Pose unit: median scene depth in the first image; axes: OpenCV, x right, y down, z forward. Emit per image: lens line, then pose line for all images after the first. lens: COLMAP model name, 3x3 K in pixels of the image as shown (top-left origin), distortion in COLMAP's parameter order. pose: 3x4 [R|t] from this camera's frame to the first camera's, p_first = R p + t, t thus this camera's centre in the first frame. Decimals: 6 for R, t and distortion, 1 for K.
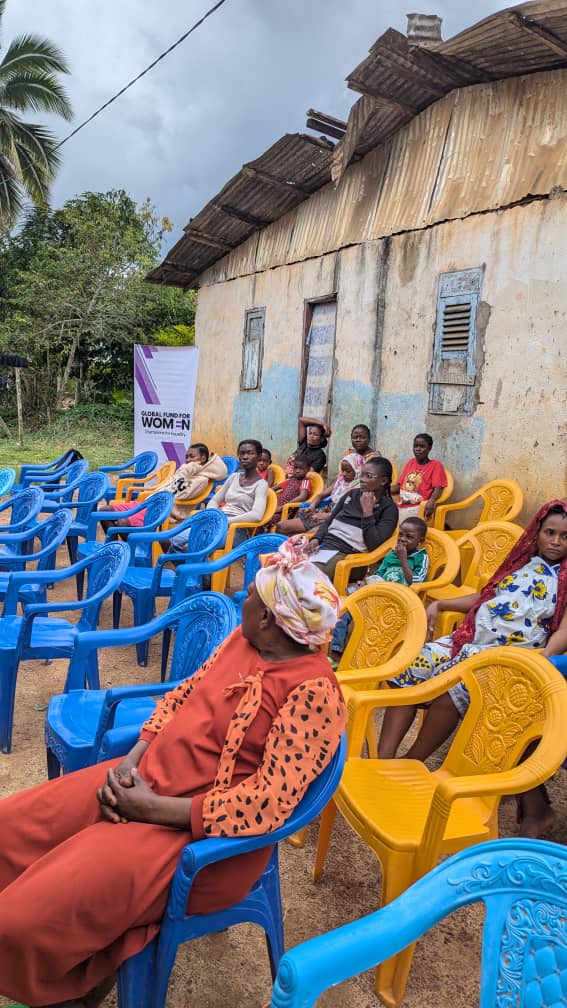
lens RADIAL K [[713.3, 0, 283.5], [0, 713.3, 504.0], [0, 0, 1]] dist [0.054271, -0.056261]
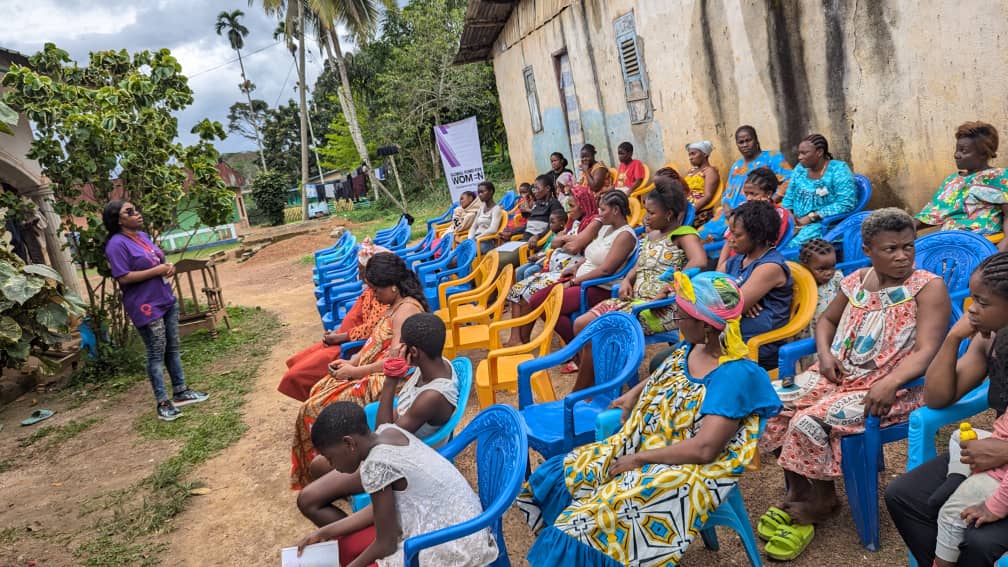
lens RADIAL K [[716.2, 0, 500.6], [0, 716.2, 284.4], [0, 0, 1]] dist [0.052026, -0.055390]
pose [[0.932387, -0.201884, -0.299830, 0.299871], [0.223025, 0.974085, 0.037667, 0.054532], [0.284456, -0.101990, 0.953249, -0.350144]]
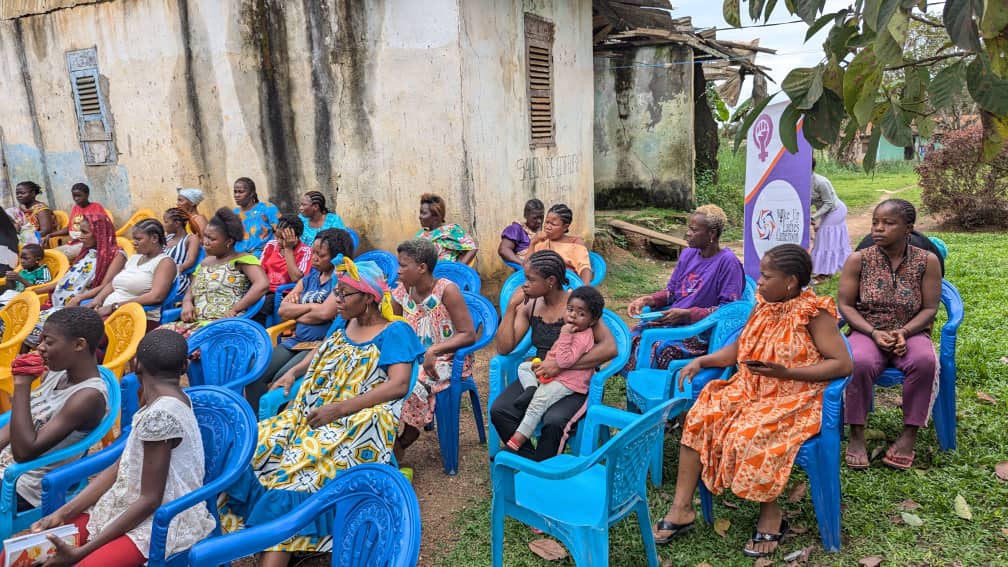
lens RADIAL K [[716.1, 0, 504.0], [0, 716.1, 283.5], [0, 0, 1]] dist [0.051056, -0.052602]
pose [[0.844456, -0.205792, 0.494513, 0.144511], [0.177388, 0.978596, 0.104325, 0.064762], [-0.505398, -0.000377, 0.862887, -0.412163]]
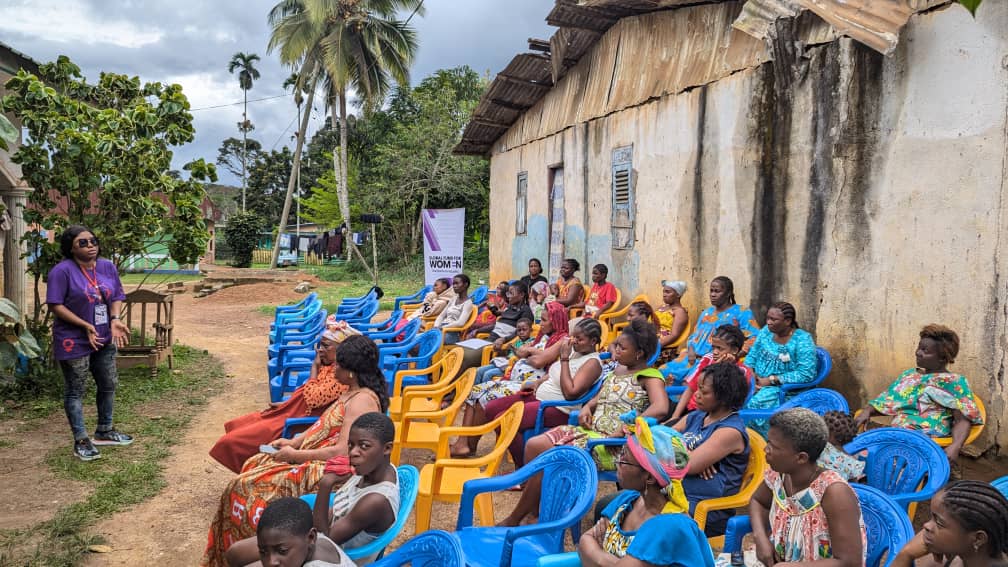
lens RADIAL K [[713.3, 0, 500.6], [0, 713.3, 284.8], [0, 0, 1]] dist [0.054271, -0.056261]
pose [[0.972106, -0.042511, -0.230656, 0.291186], [0.026221, 0.996970, -0.073234, 0.034681], [0.233070, 0.065143, 0.970276, -0.349247]]
